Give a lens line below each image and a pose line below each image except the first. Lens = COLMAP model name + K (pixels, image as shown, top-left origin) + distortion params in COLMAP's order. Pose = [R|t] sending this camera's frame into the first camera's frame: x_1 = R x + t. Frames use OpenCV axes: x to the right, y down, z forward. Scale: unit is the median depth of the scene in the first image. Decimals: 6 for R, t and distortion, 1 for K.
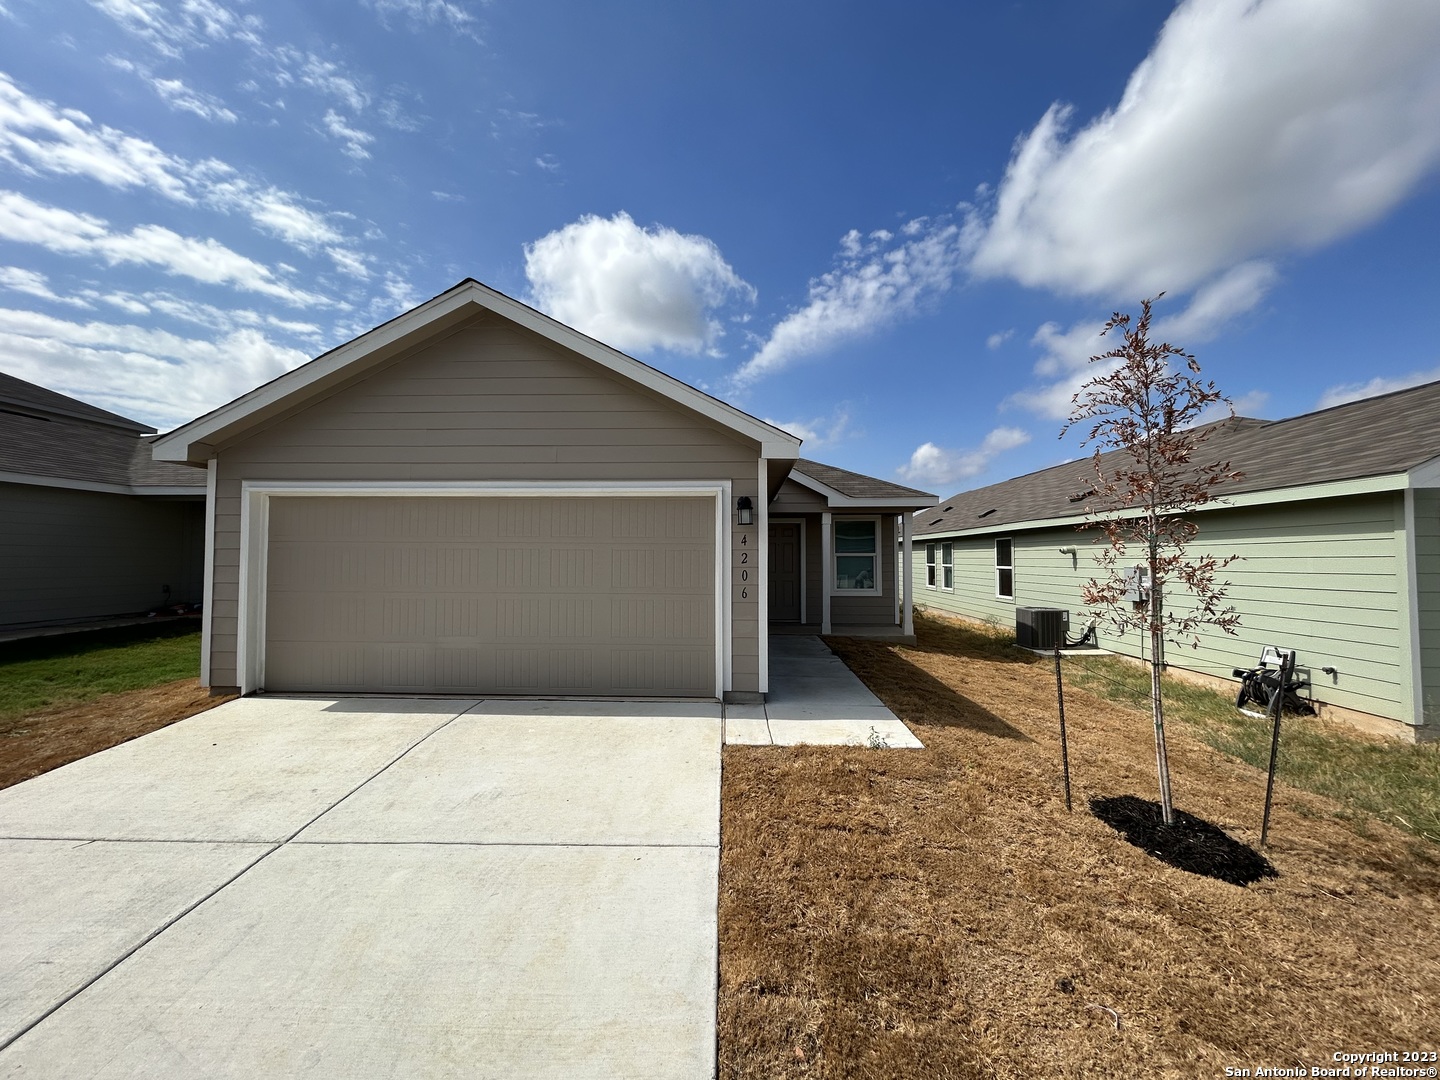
lens RADIAL K [[588.3, 0, 712.7], [0, 588.3, 546.5], [0, 0, 1]] dist [0.015752, 0.000131]
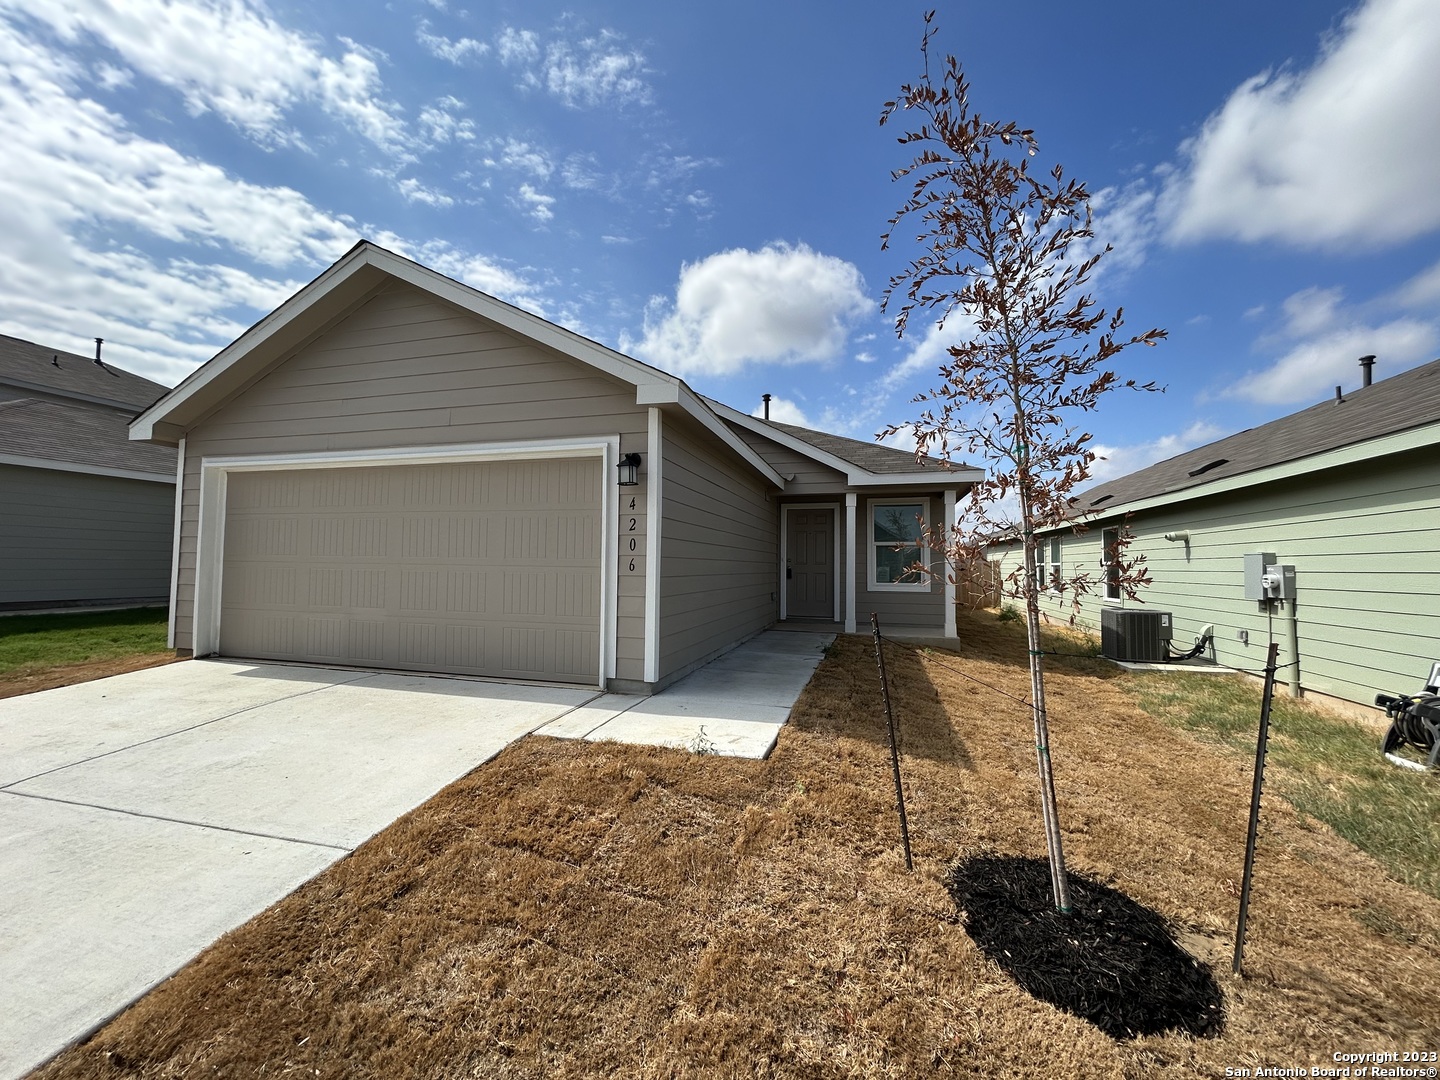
lens RADIAL K [[583.3, 0, 720.0], [0, 583.3, 540.0], [0, 0, 1]] dist [0.010597, -0.000553]
pose [[0.966615, -0.005207, -0.256181, 0.314821], [-0.002670, 0.999535, -0.030390, 0.053926], [0.256220, 0.030059, 0.966151, 0.164998]]
